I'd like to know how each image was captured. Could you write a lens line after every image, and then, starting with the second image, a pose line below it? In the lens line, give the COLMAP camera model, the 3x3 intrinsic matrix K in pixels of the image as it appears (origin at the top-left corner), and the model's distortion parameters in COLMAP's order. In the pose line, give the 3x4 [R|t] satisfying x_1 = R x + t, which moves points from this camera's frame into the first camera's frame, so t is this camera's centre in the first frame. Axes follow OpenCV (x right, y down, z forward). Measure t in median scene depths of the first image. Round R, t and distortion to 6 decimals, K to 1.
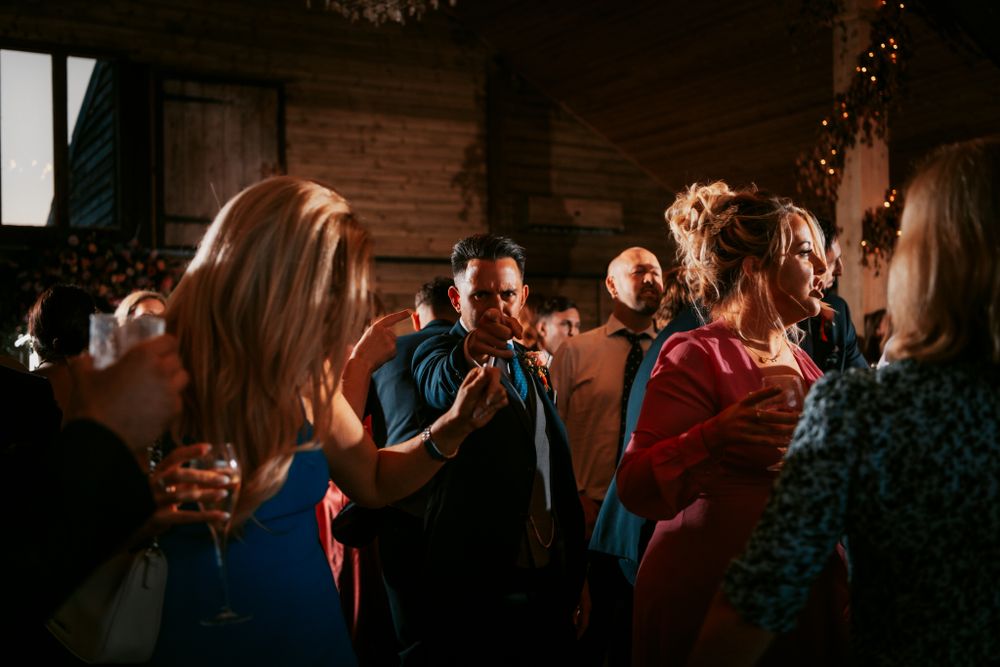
lens RADIAL K [[1234.7, 0, 500.0], [0, 1234.7, 333.5], [0, 0, 1]] dist [-0.003684, 0.031405]
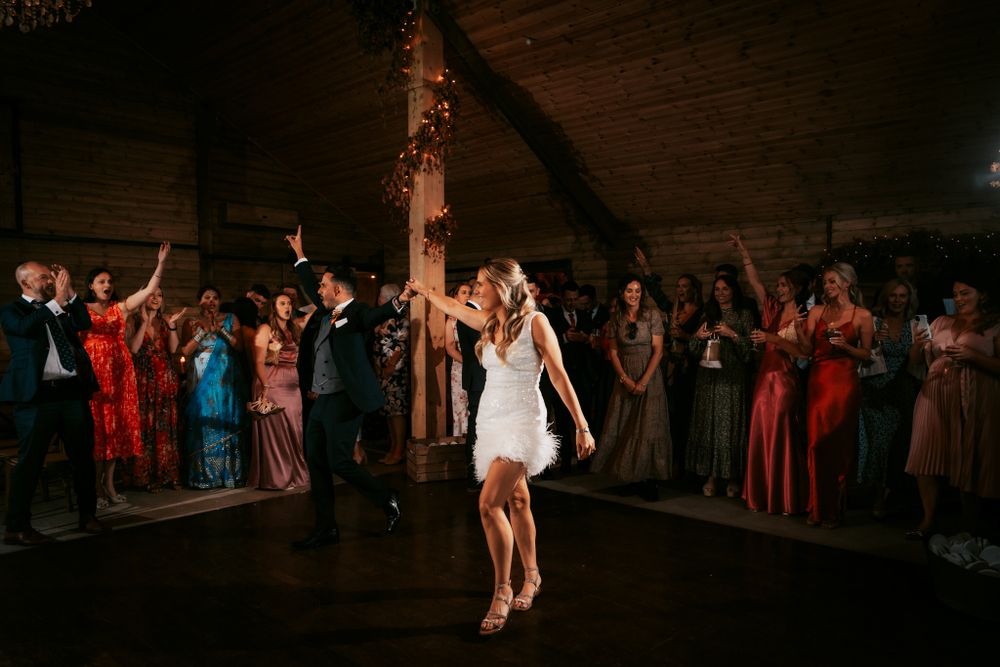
lens RADIAL K [[705.8, 0, 518.3], [0, 705.8, 348.3], [0, 0, 1]] dist [0.009391, -0.001169]
pose [[0.948239, -0.001529, 0.317553, 0.093705], [-0.018797, 0.997965, 0.060934, 0.002876], [-0.316999, -0.063749, 0.946281, 0.105112]]
